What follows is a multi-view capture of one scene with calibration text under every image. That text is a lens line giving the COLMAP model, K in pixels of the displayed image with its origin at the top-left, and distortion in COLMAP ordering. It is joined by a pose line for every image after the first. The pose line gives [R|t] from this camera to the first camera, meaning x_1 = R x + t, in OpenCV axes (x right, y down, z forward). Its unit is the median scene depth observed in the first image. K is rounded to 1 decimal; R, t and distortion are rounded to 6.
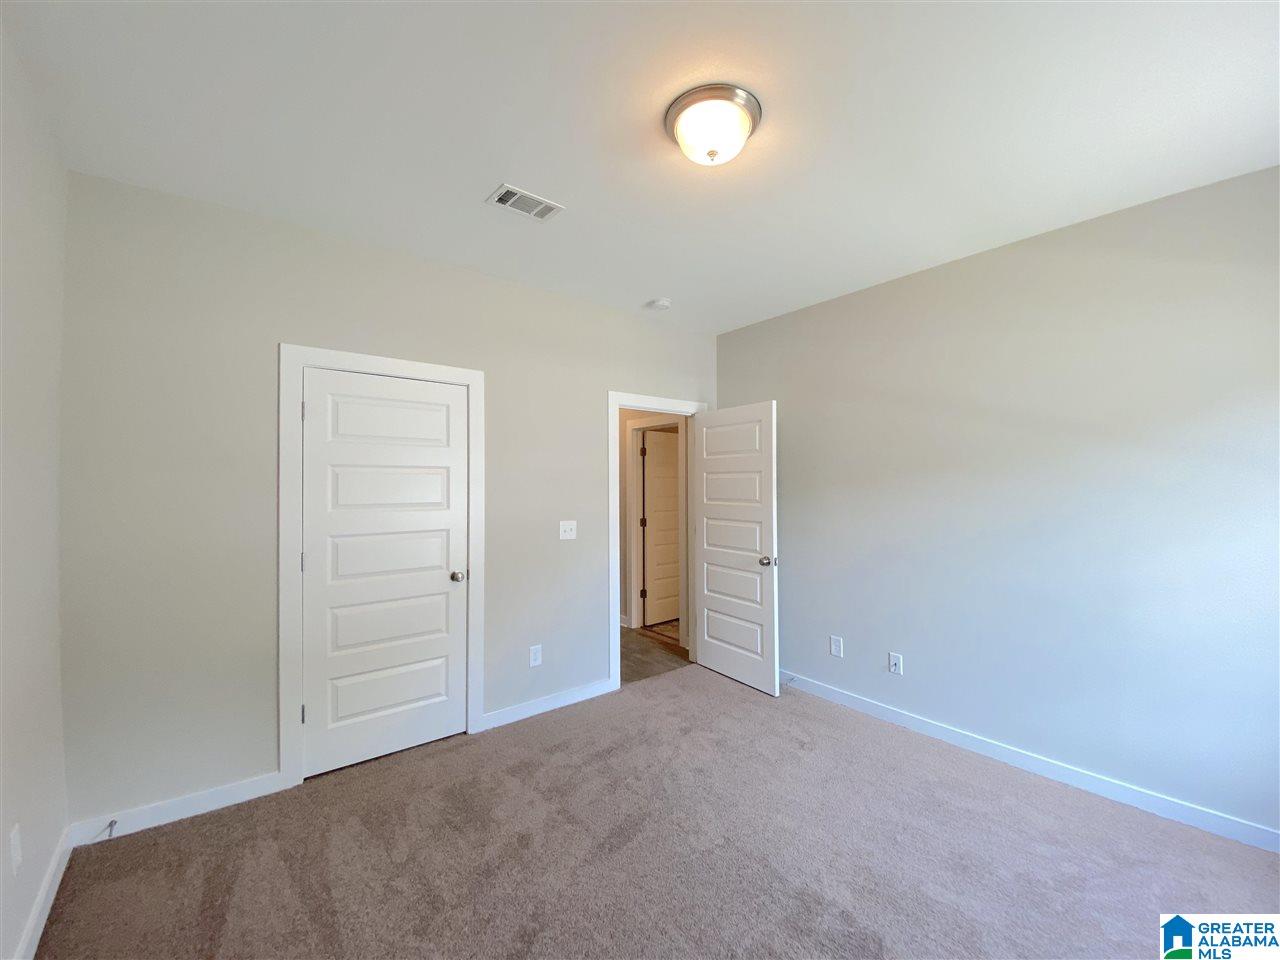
lens RADIAL K [[517.3, 0, 642.4], [0, 517.3, 482.0], [0, 0, 1]] dist [0.036829, -0.027528]
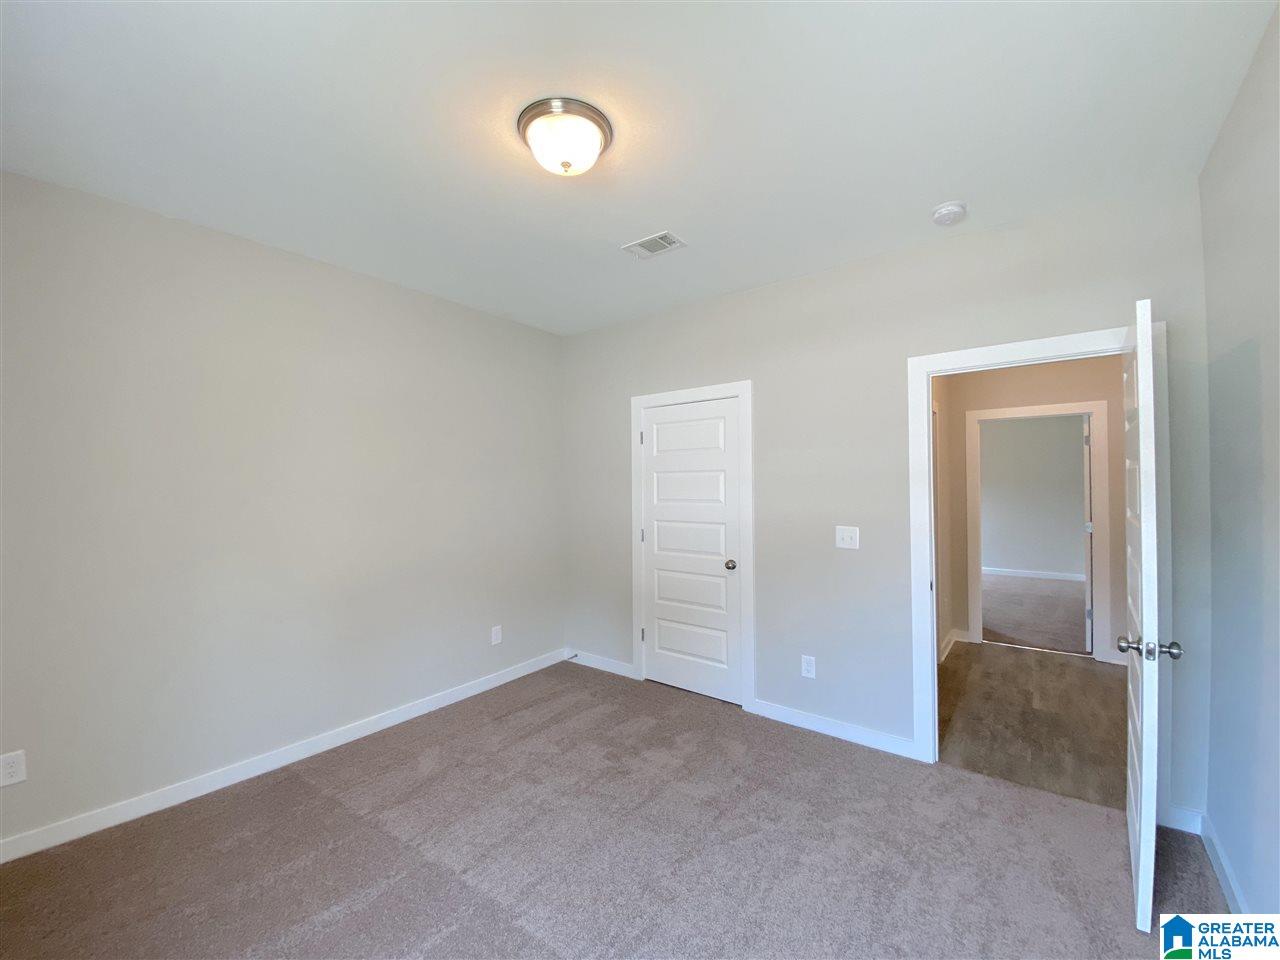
lens RADIAL K [[517.3, 0, 642.4], [0, 517.3, 482.0], [0, 0, 1]] dist [0.036829, -0.027528]
pose [[0.241762, -0.010404, -0.970280, 0.724765], [0.012457, 0.999893, -0.007618, 0.005104], [0.970256, -0.010245, 0.241866, 0.552273]]
